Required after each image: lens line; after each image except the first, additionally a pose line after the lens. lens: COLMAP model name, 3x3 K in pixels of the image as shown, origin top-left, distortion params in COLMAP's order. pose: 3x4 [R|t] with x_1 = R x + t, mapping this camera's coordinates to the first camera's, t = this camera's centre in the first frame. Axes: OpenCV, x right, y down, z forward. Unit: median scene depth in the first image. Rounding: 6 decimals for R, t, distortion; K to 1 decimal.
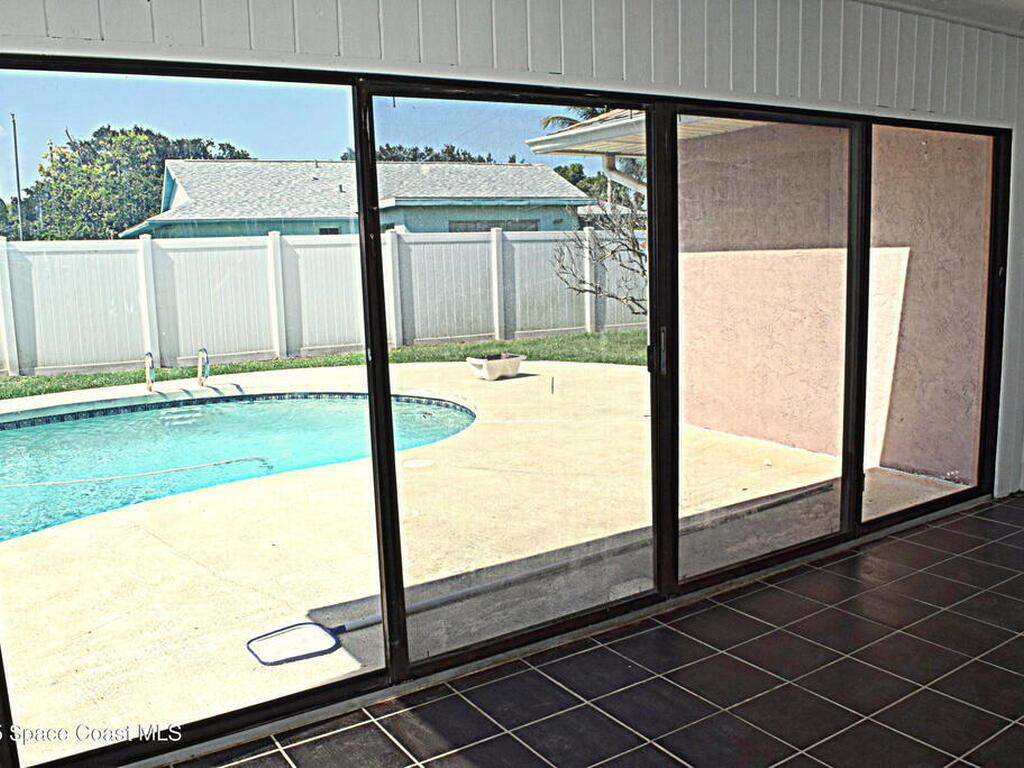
lens RADIAL K [[897.5, 0, 512.0], [0, 897.5, 384.0], [0, 0, 1]] dist [-0.090048, -0.004251]
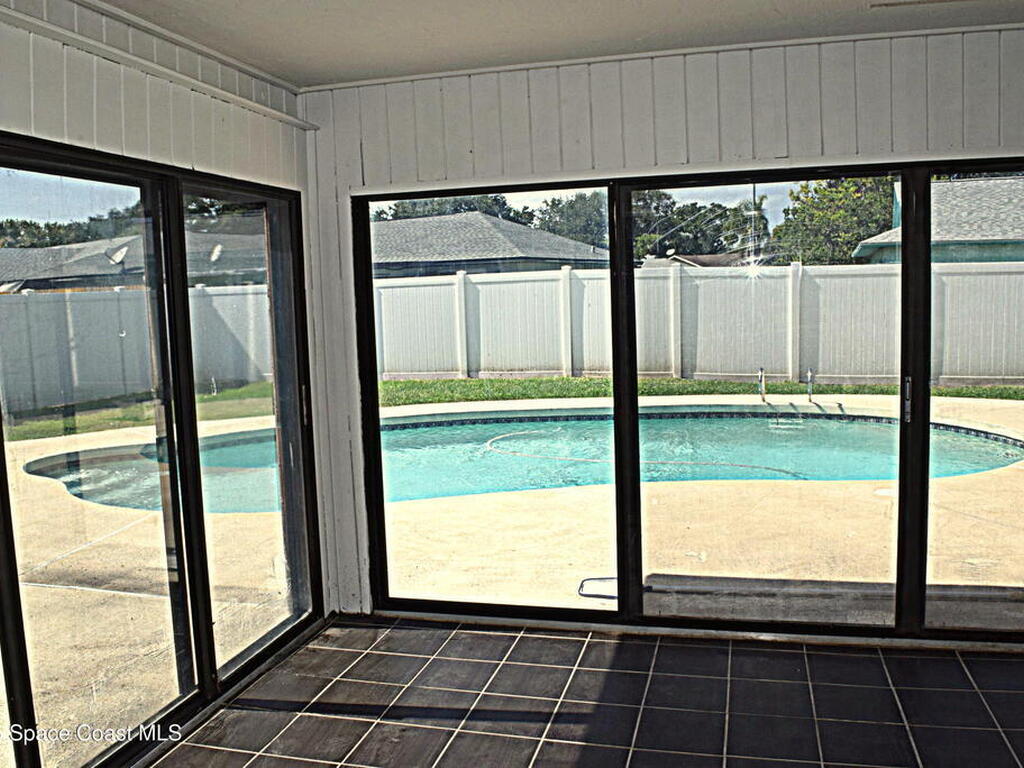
lens RADIAL K [[897.5, 0, 512.0], [0, 897.5, 384.0], [0, 0, 1]] dist [-0.090048, -0.004251]
pose [[0.677244, 0.088536, -0.730412, 0.265893], [-0.101378, 0.994494, 0.026548, -0.015524], [0.728741, 0.056068, 0.682490, -0.022031]]
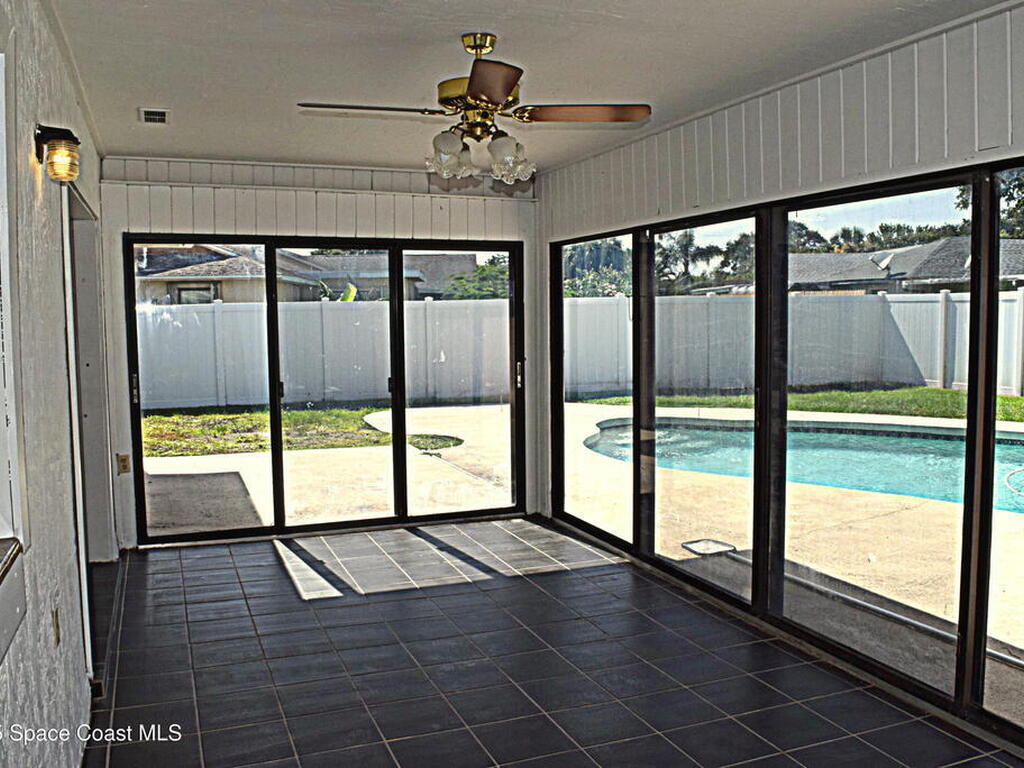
lens RADIAL K [[897.5, 0, 512.0], [0, 897.5, 384.0], [0, 0, 1]] dist [-0.090048, -0.004251]
pose [[-0.184649, 0.115559, -0.975987, 0.618774], [-0.132655, 0.981045, 0.141255, -0.085648], [0.973811, 0.155552, -0.165819, 0.378129]]
